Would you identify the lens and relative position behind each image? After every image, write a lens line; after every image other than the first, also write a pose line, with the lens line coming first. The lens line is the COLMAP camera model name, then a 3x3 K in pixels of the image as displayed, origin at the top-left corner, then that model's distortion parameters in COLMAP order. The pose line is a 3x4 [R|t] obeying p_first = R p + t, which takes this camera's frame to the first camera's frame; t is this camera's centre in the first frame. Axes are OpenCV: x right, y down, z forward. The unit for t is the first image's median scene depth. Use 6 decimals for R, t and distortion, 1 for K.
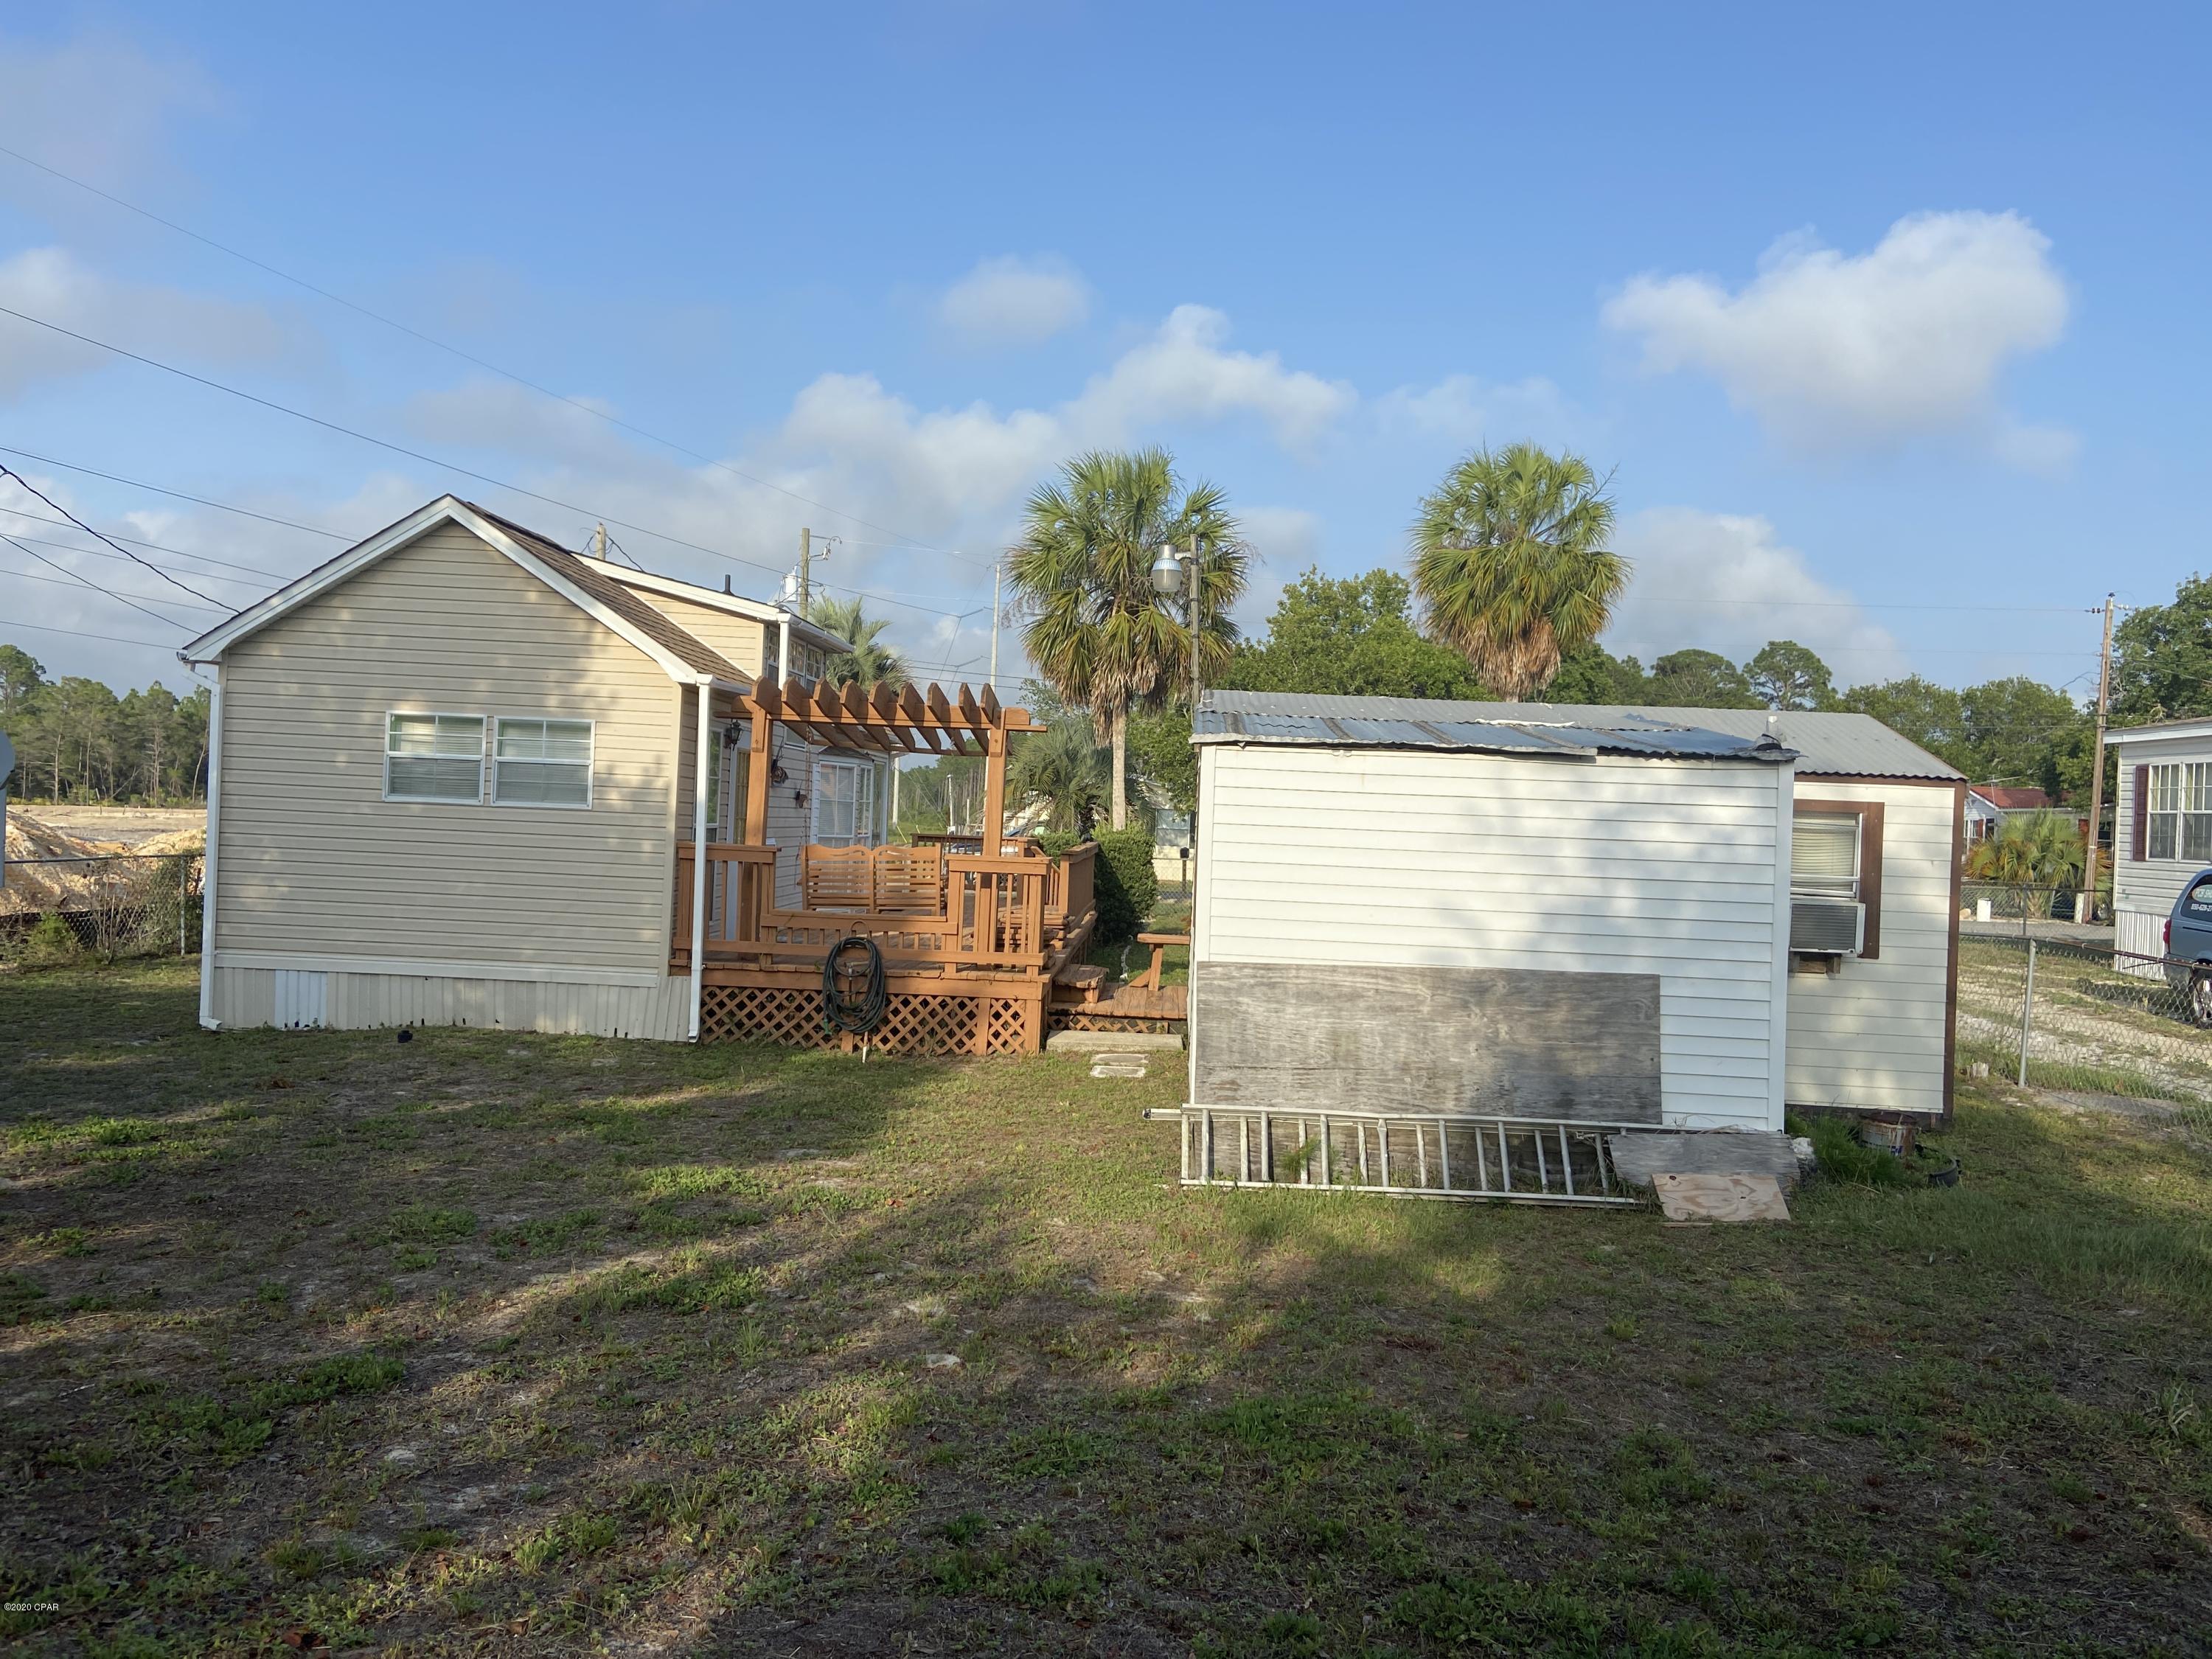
lens RADIAL K [[1664.7, 0, 1106.0], [0, 1664.7, 829.5], [0, 0, 1]] dist [0.084350, -0.081772]
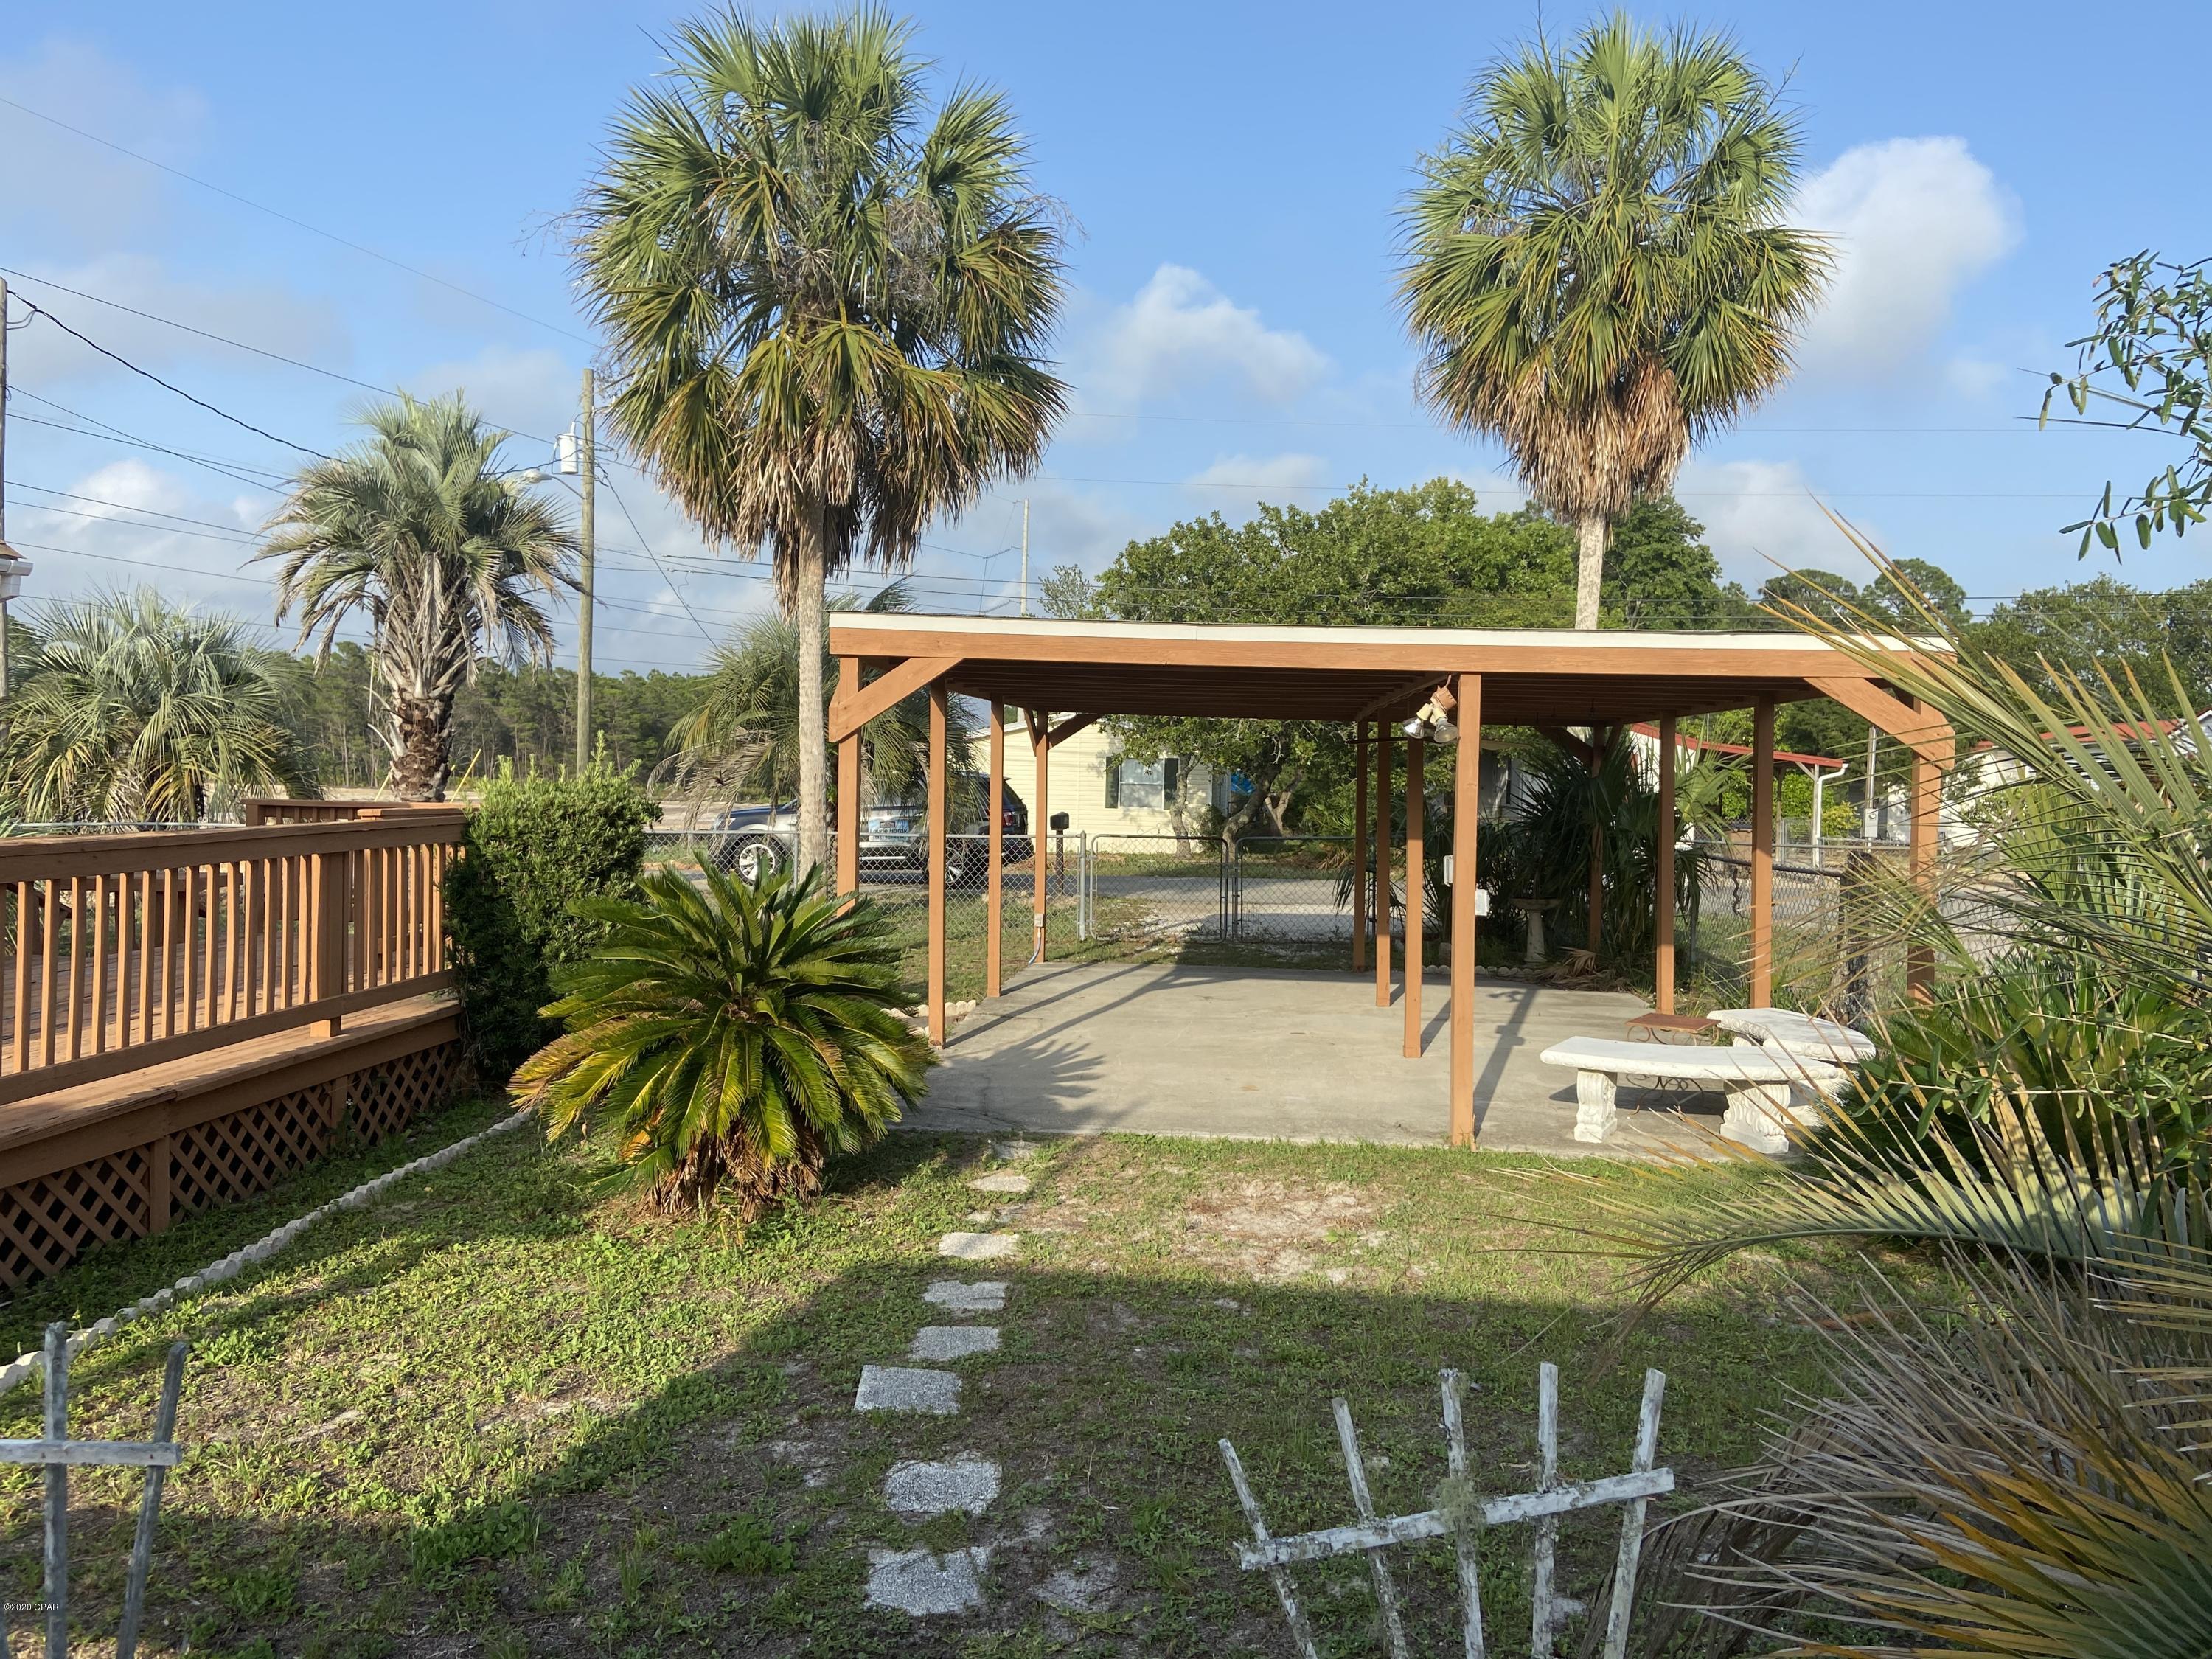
lens RADIAL K [[1664.7, 0, 1106.0], [0, 1664.7, 829.5], [0, 0, 1]] dist [0.084350, -0.081772]
pose [[0.998601, -0.018446, -0.049563, 0.041239], [0.019675, 0.999508, 0.024424, 0.001081], [0.049088, -0.025365, 0.998472, 0.168447]]
